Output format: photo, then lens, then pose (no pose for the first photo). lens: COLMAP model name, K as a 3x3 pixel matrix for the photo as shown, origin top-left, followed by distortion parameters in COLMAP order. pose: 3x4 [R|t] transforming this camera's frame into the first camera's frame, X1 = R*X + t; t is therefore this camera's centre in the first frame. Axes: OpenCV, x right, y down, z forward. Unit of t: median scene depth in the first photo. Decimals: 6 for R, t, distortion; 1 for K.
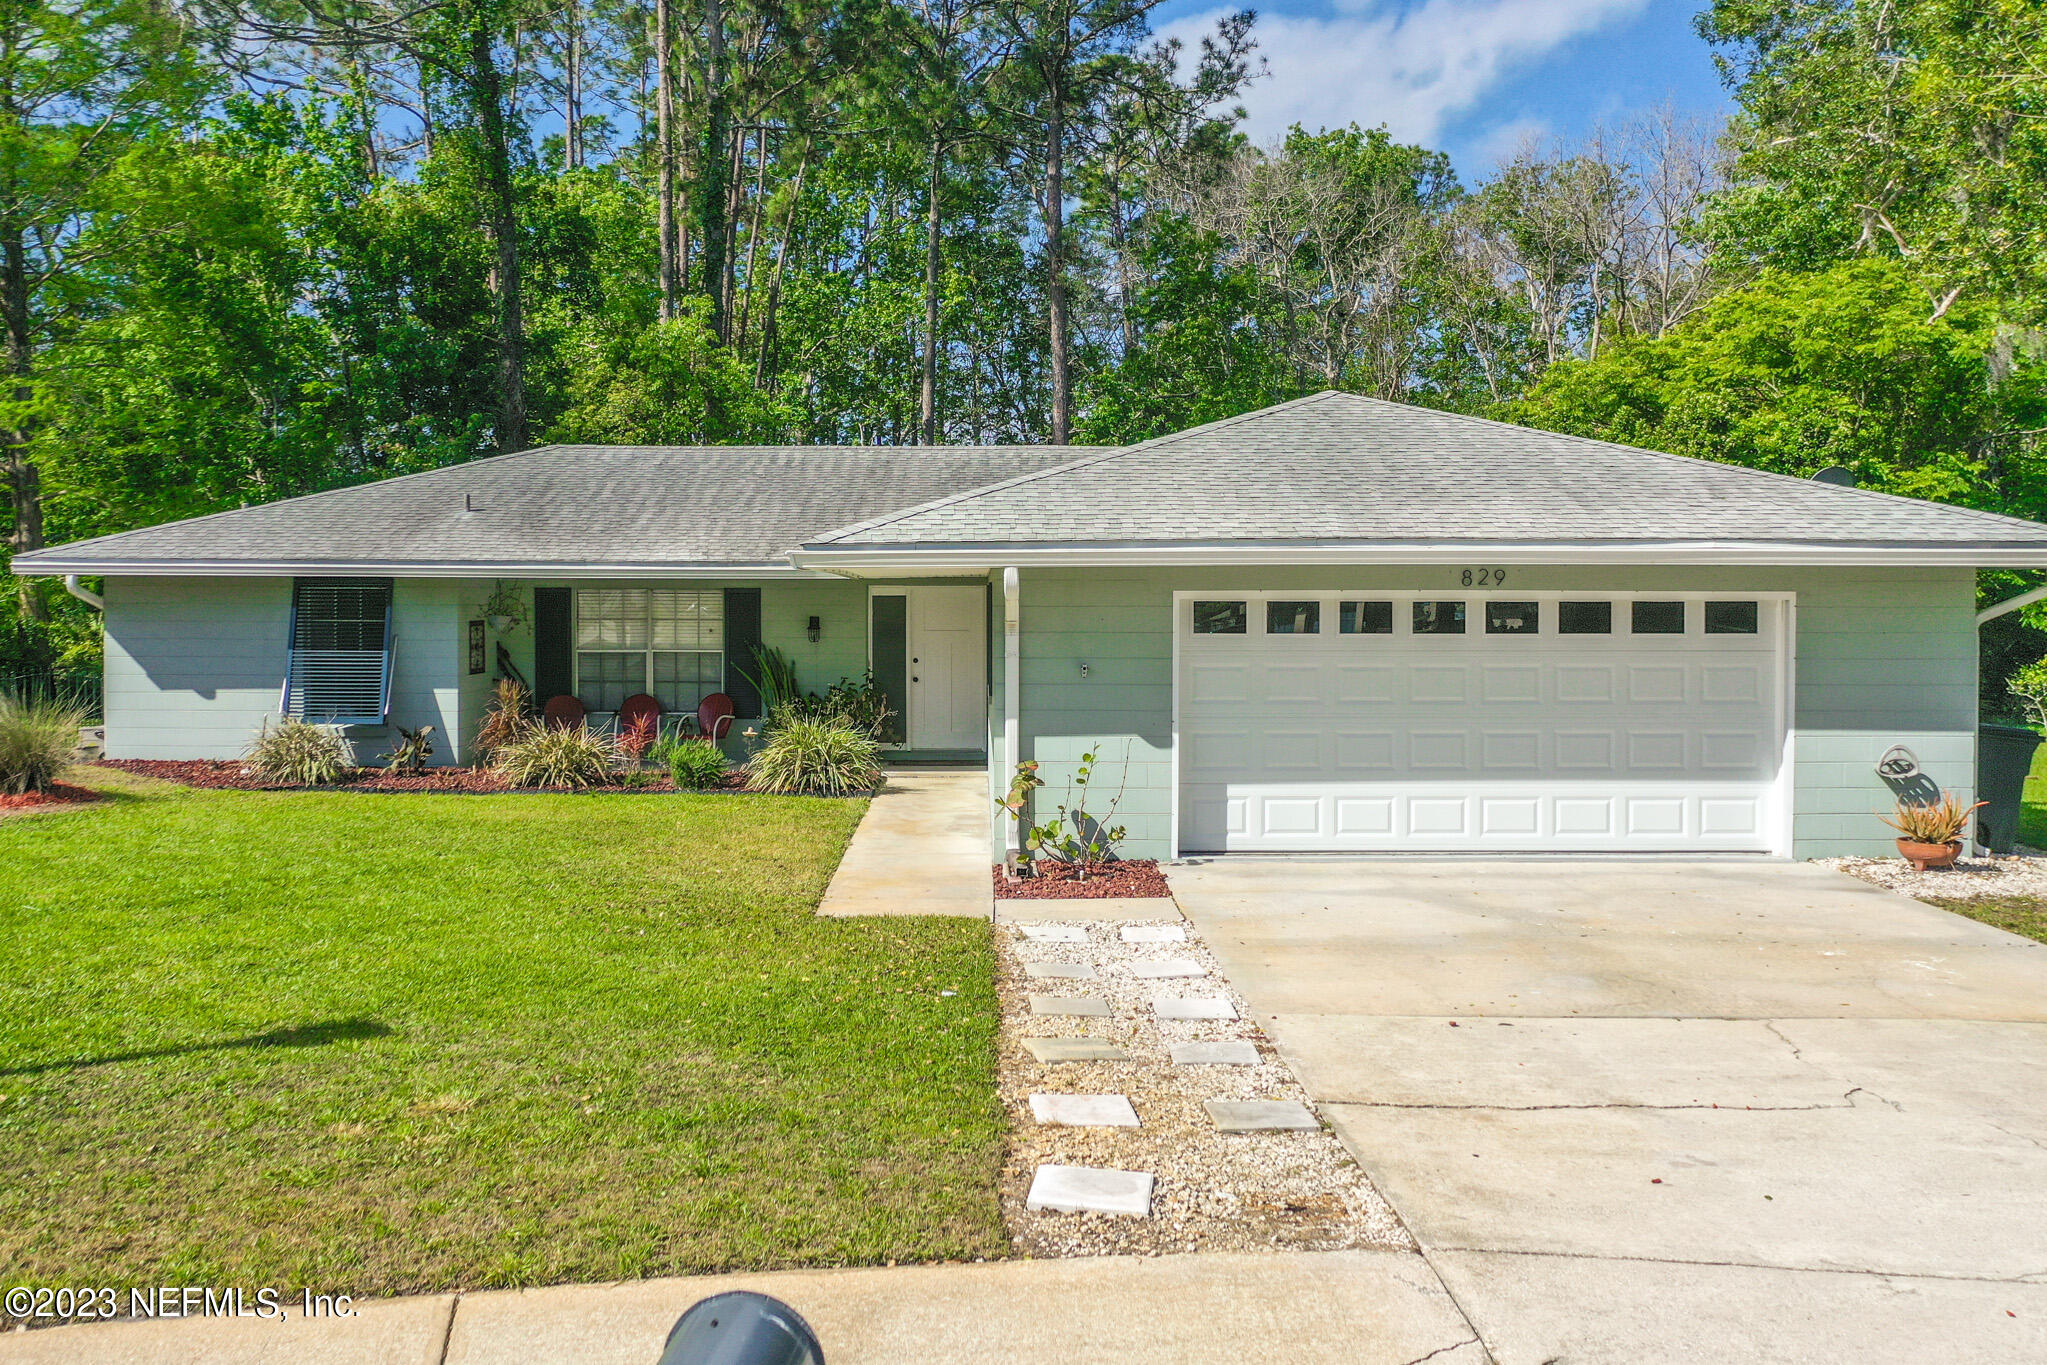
lens RADIAL K [[1867.2, 0, 938.2], [0, 1867.2, 650.2], [0, 0, 1]] dist [0.010245, -0.007678]
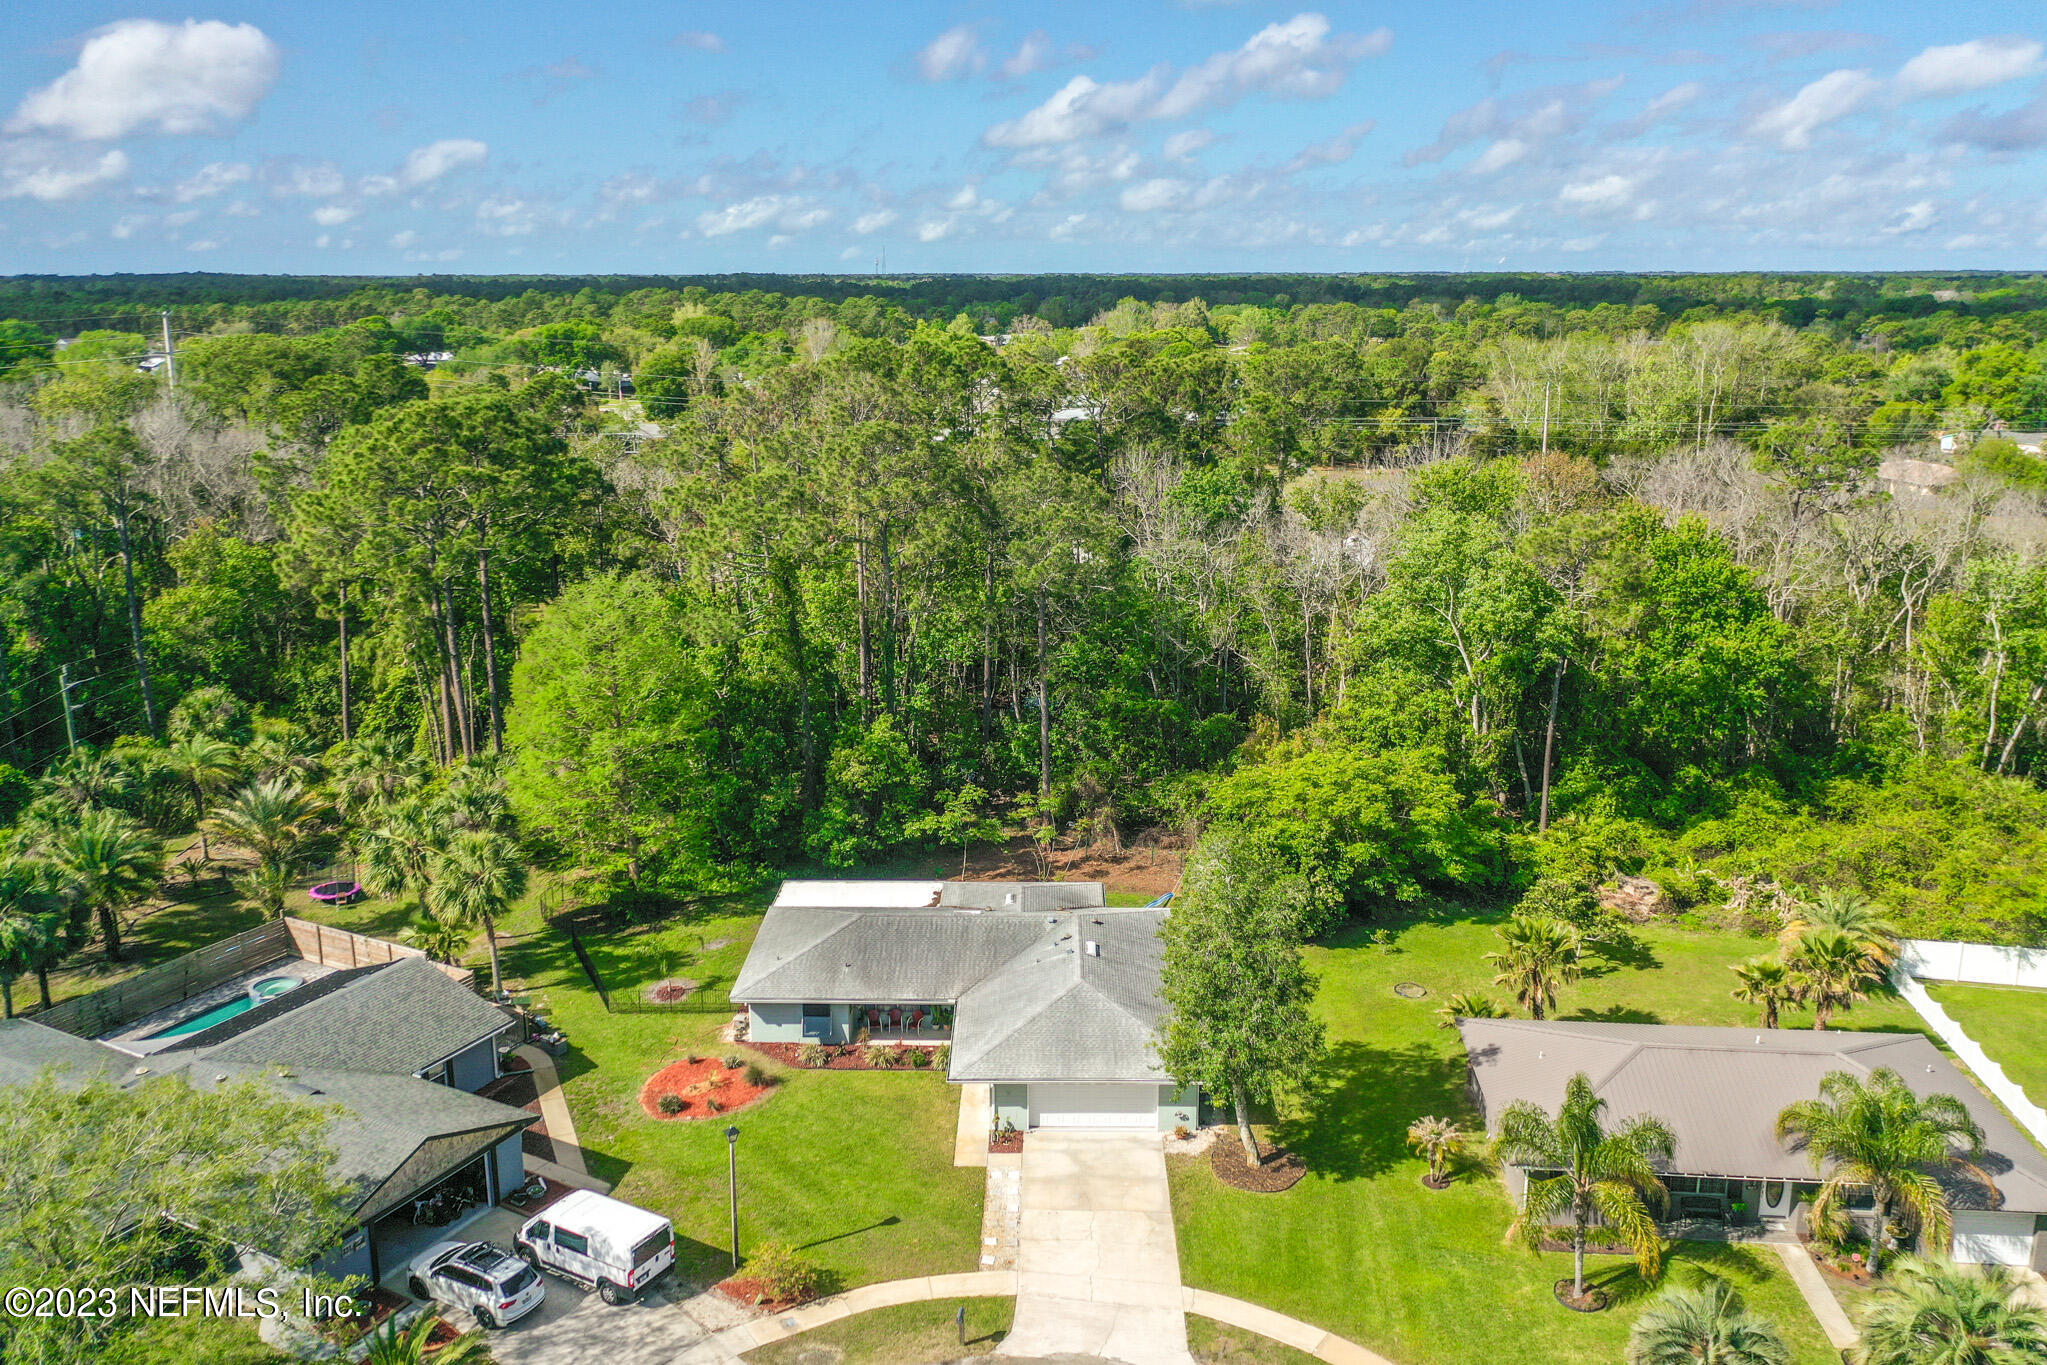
lens RADIAL K [[1626.5, 0, 989.2], [0, 1626.5, 685.3], [0, 0, 1]] dist [-0.004682, 0.015411]
pose [[0.999852, -0.000261, -0.017190, 0.098875], [0.003969, 0.976385, 0.216001, -1.872892], [0.016727, -0.216037, 0.976242, -2.776418]]
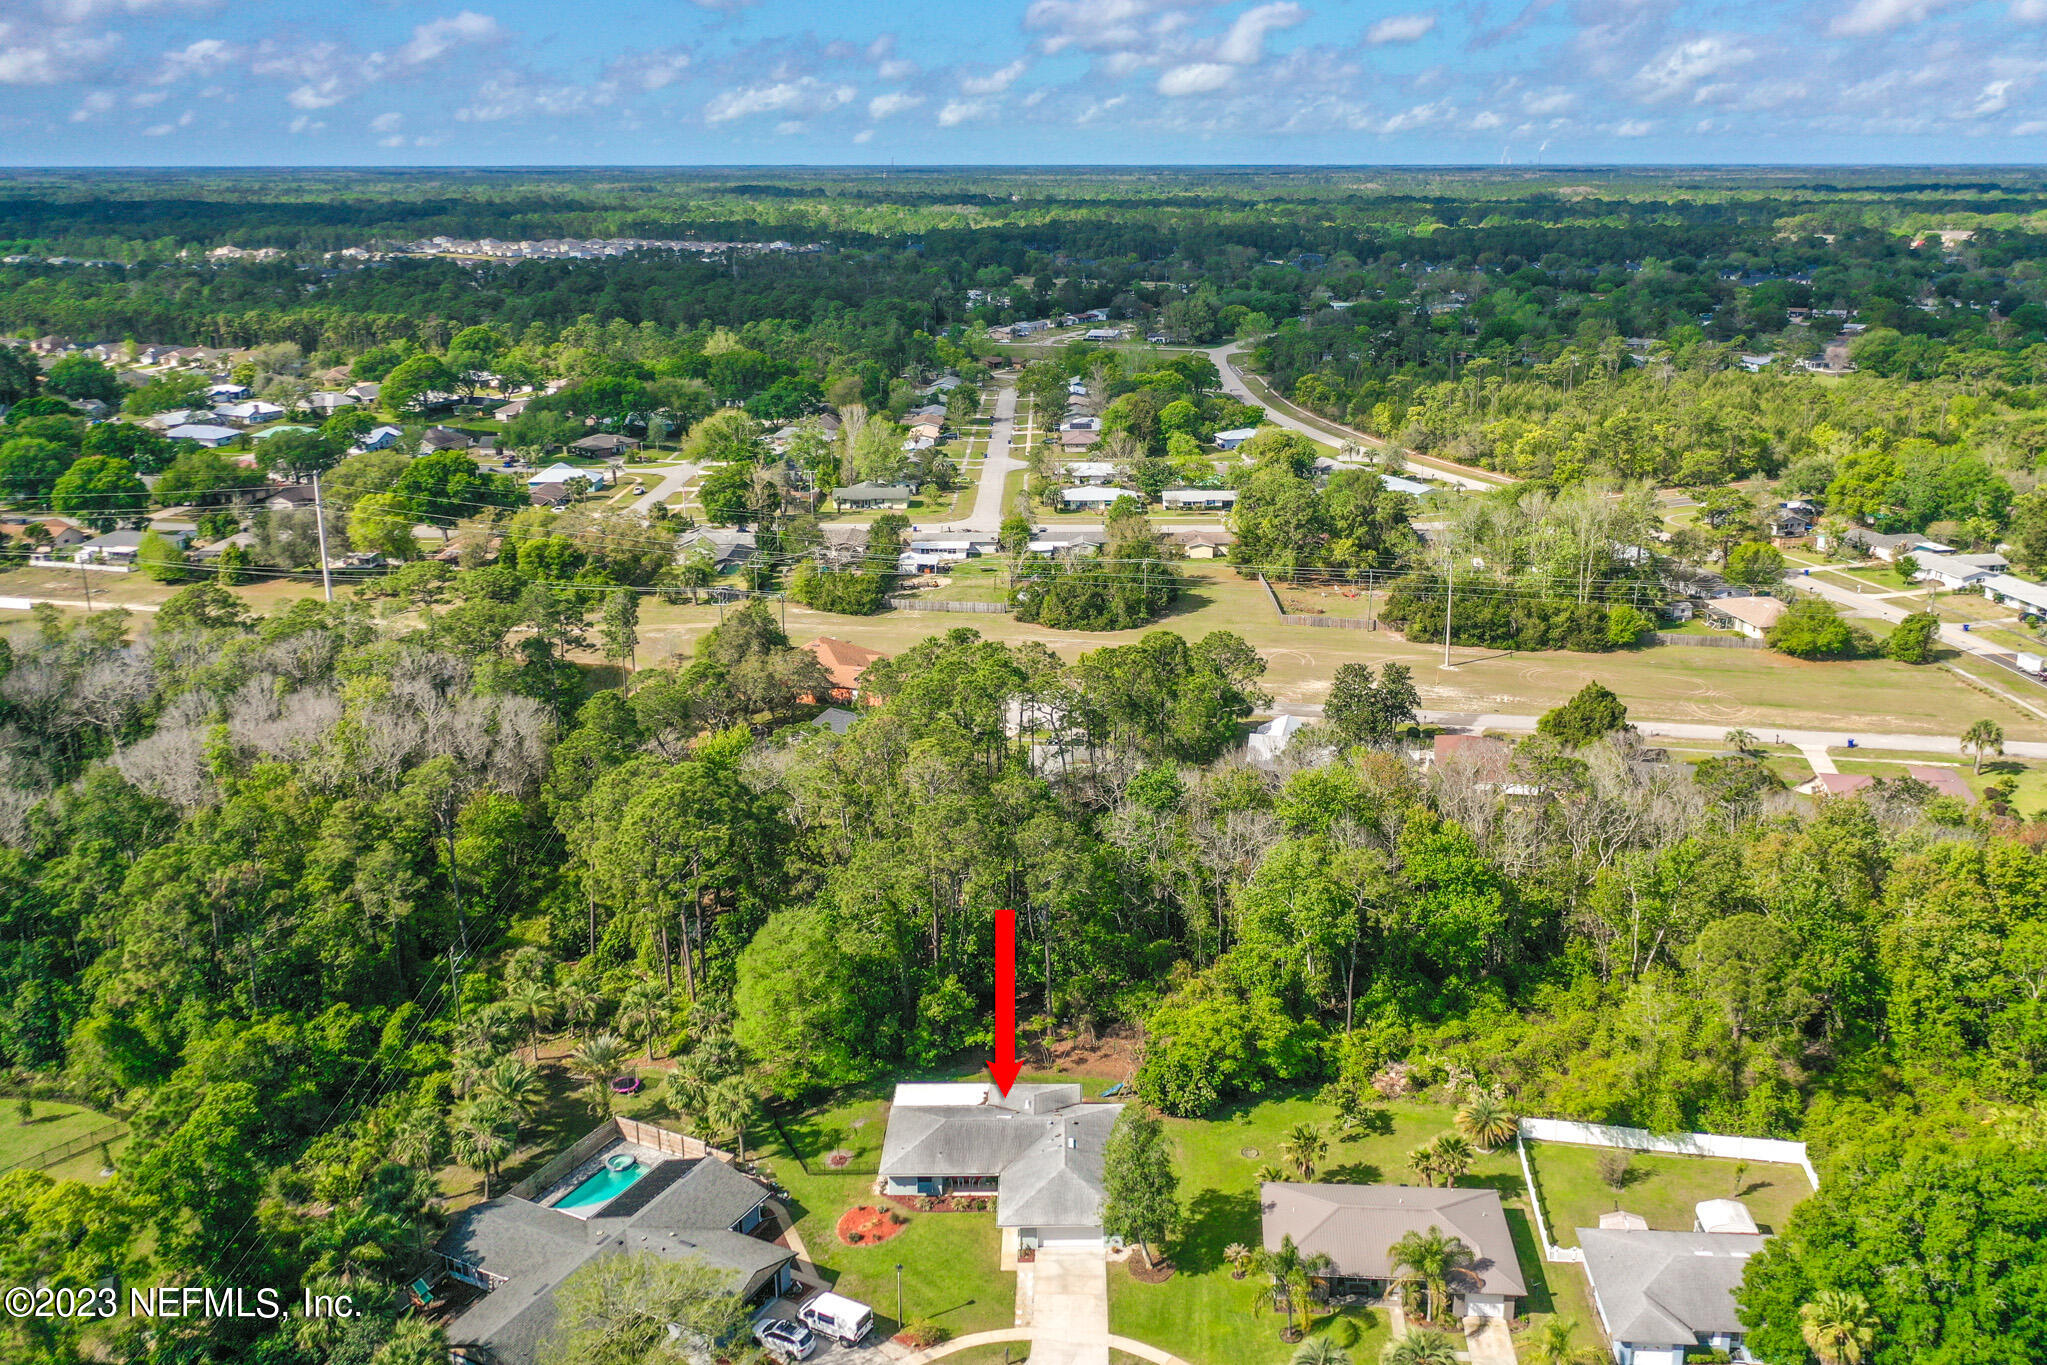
lens RADIAL K [[1659.3, 0, 1049.7], [0, 1659.3, 678.5], [0, 0, 1]] dist [0.002861, 0.008552]
pose [[0.999939, -0.006098, 0.009189, 0.128052], [0.003642, 0.969045, 0.246859, -4.675817], [-0.010410, -0.246811, 0.969008, -6.311302]]
